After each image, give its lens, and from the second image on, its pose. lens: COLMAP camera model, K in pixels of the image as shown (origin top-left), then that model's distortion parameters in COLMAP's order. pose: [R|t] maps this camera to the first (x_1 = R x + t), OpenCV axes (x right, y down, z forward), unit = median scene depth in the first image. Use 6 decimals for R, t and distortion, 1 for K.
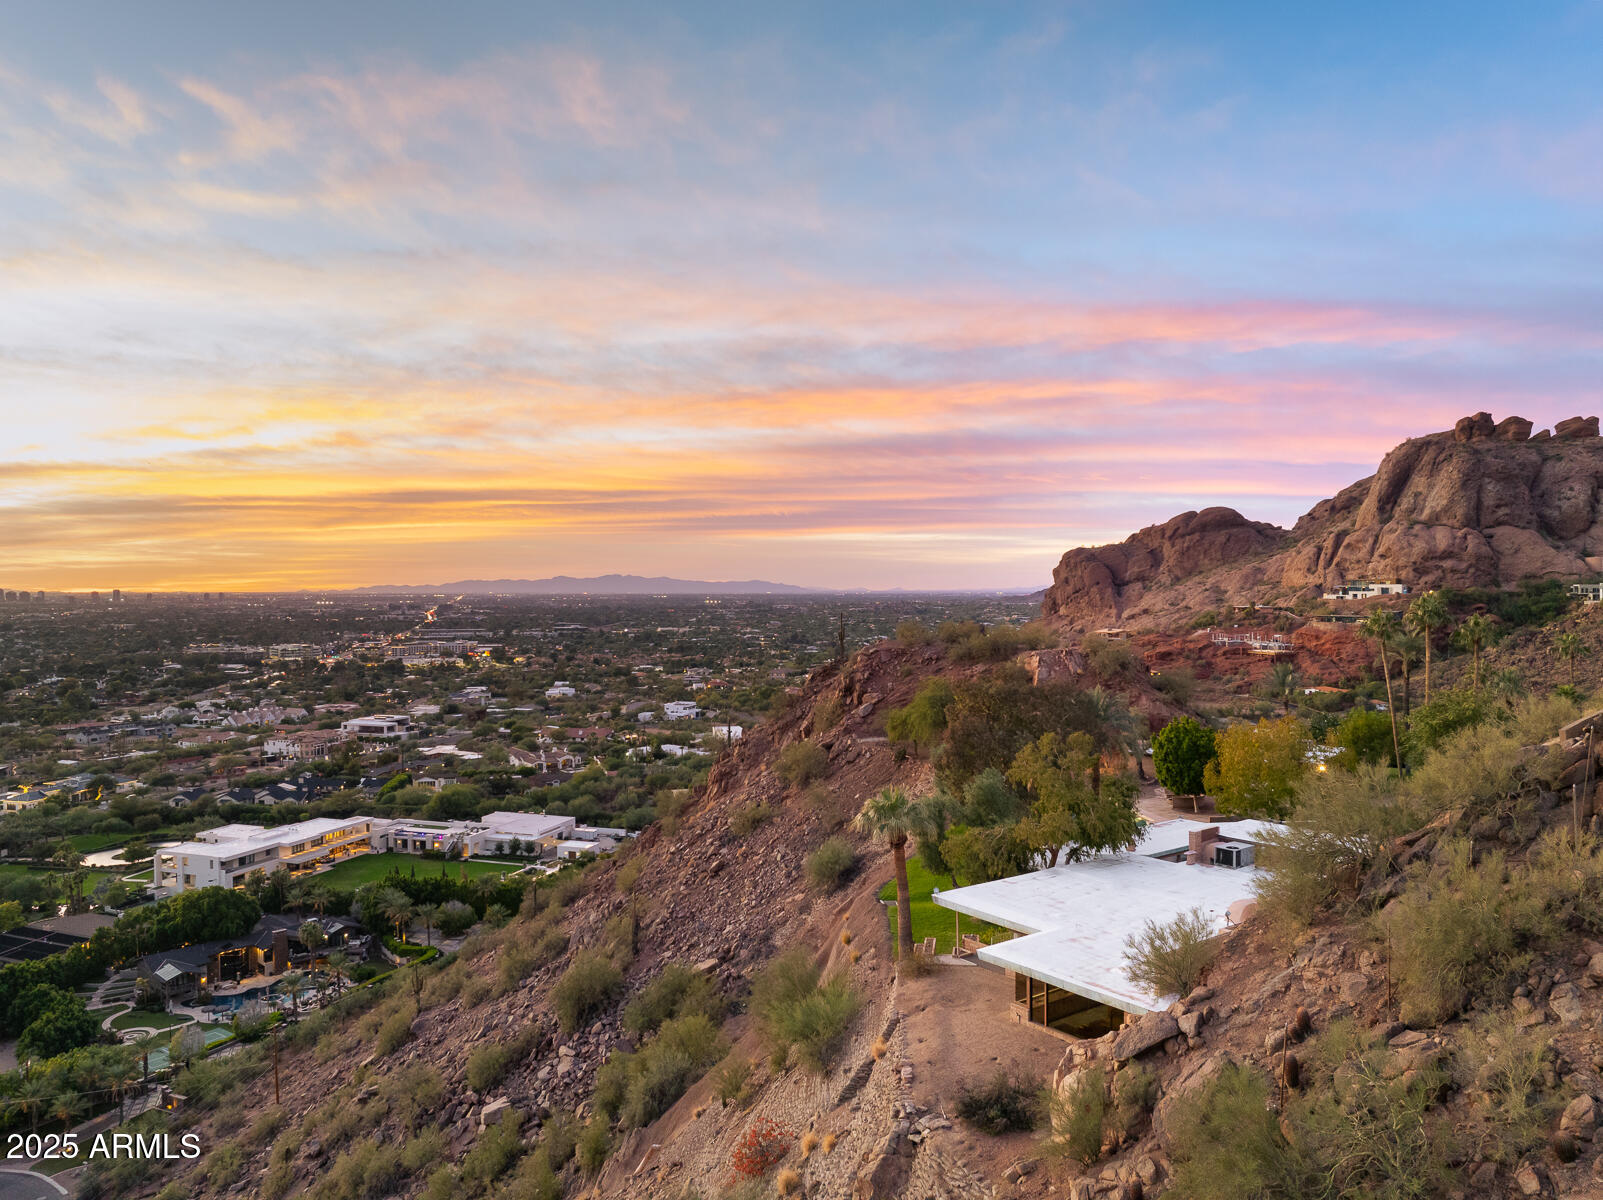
lens RADIAL K [[1126.6, 0, 833.9], [0, 1126.6, 598.9], [0, 0, 1]] dist [-0.043334, 0.010679]
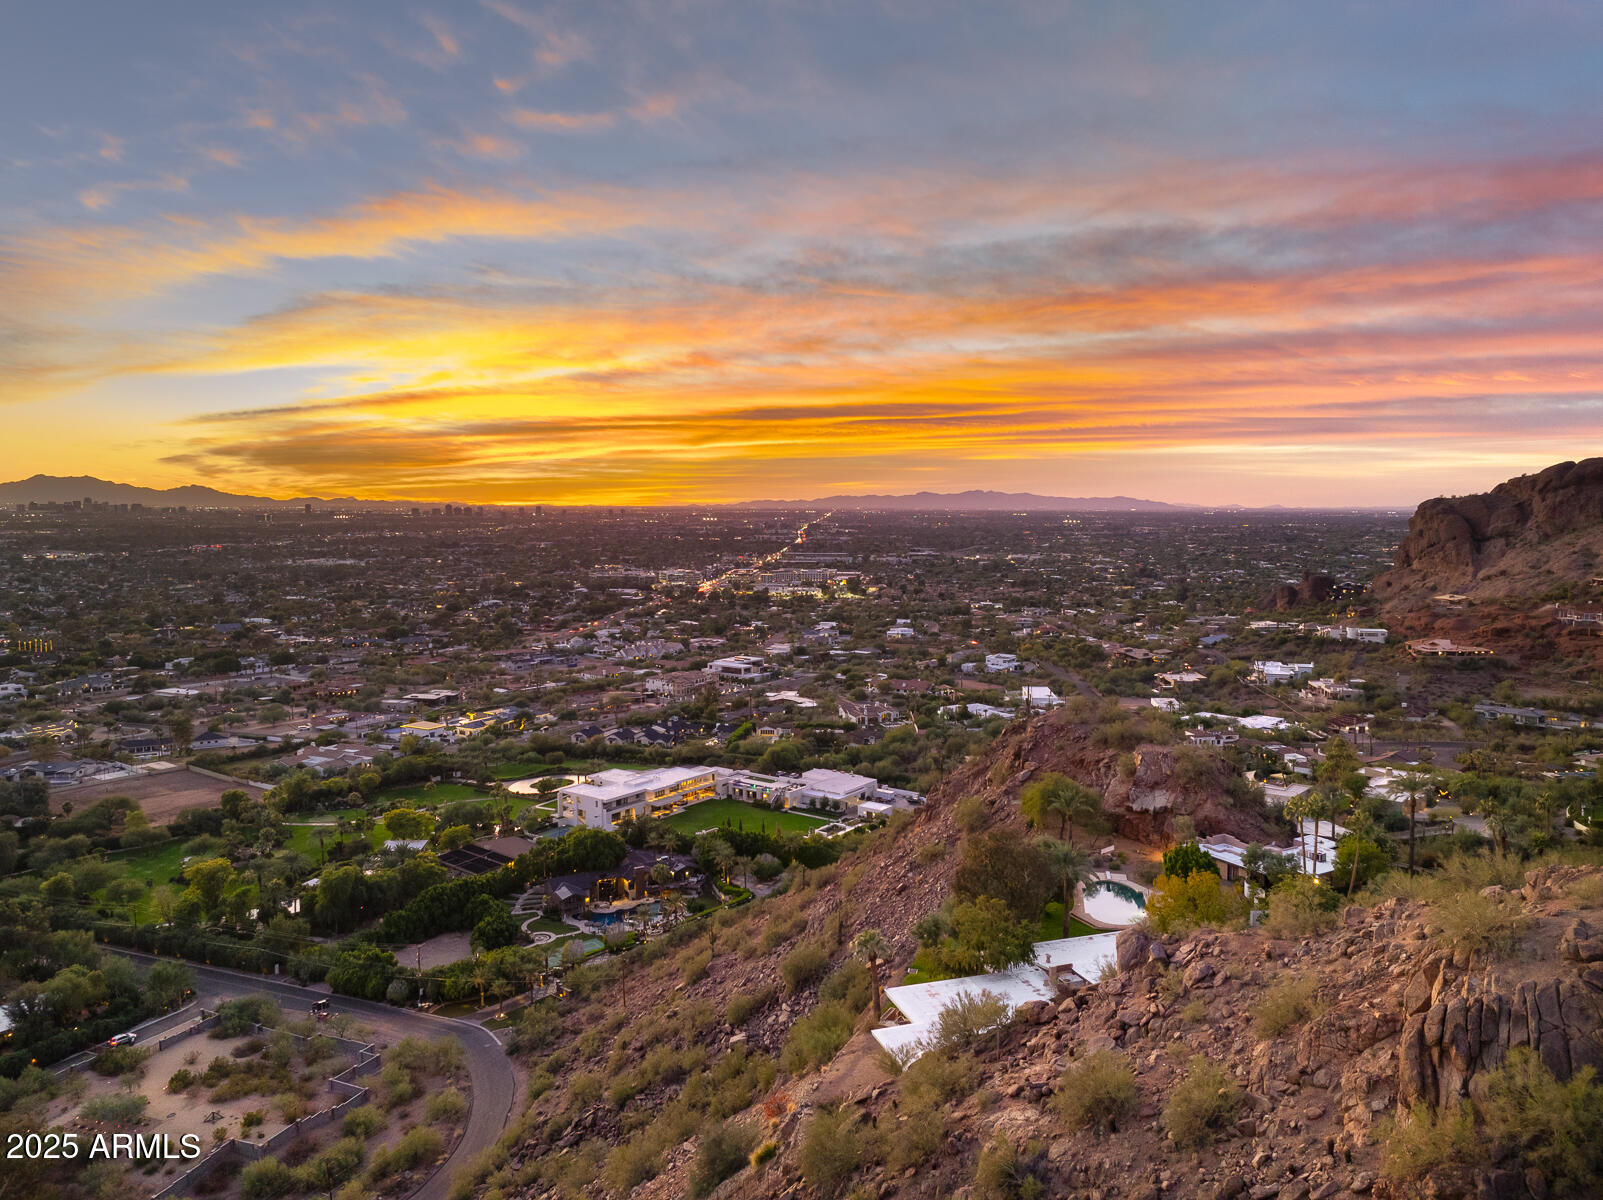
lens RADIAL K [[1126.6, 0, 831.0], [0, 1126.6, 586.6], [0, 0, 1]] dist [-0.043334, 0.010679]
pose [[0.949019, 0.023618, -0.314332, 0.054334], [-0.003518, 0.997921, 0.064357, -0.050360], [0.315198, -0.059970, 0.947129, -0.073422]]
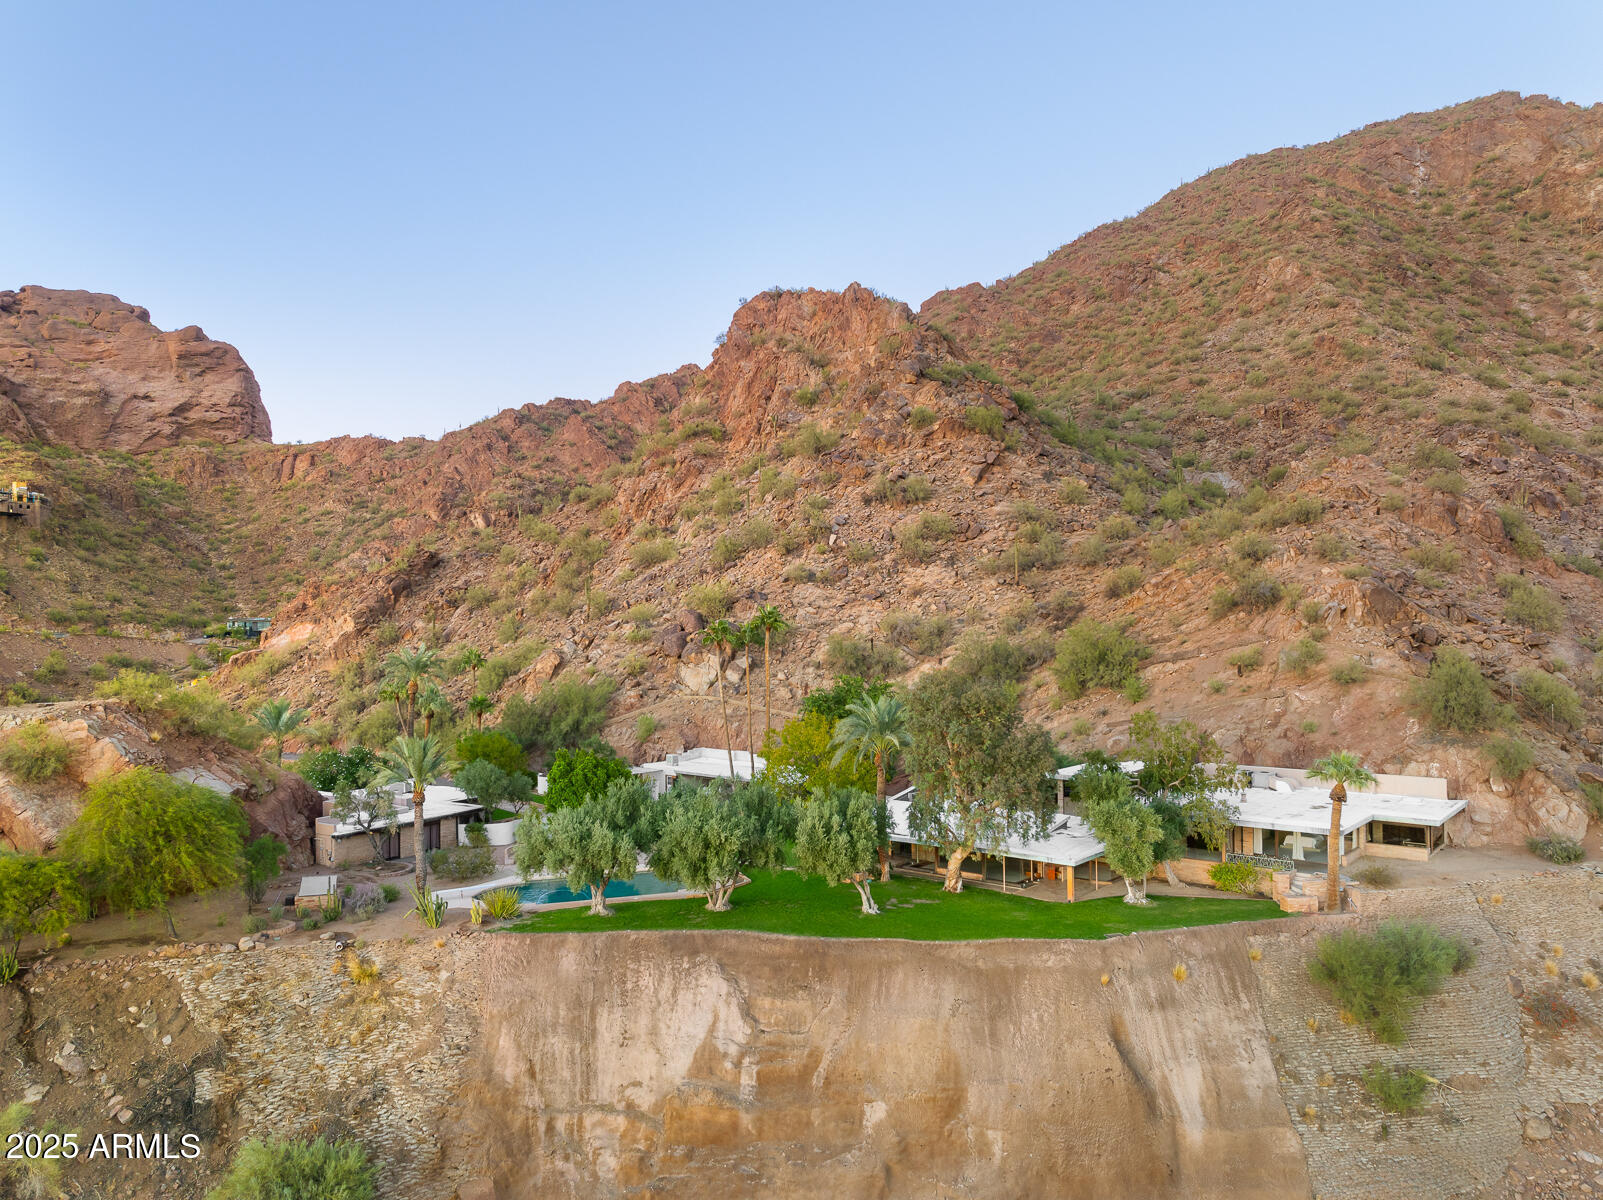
lens RADIAL K [[1126.6, 0, 802.9], [0, 1126.6, 609.5], [0, 0, 1]] dist [-0.043334, 0.010679]
pose [[-0.231549, 0.018007, 0.972656, -0.097089], [0.013007, 0.999797, -0.015413, 0.001758], [-0.972736, 0.009082, -0.231737, 0.172255]]
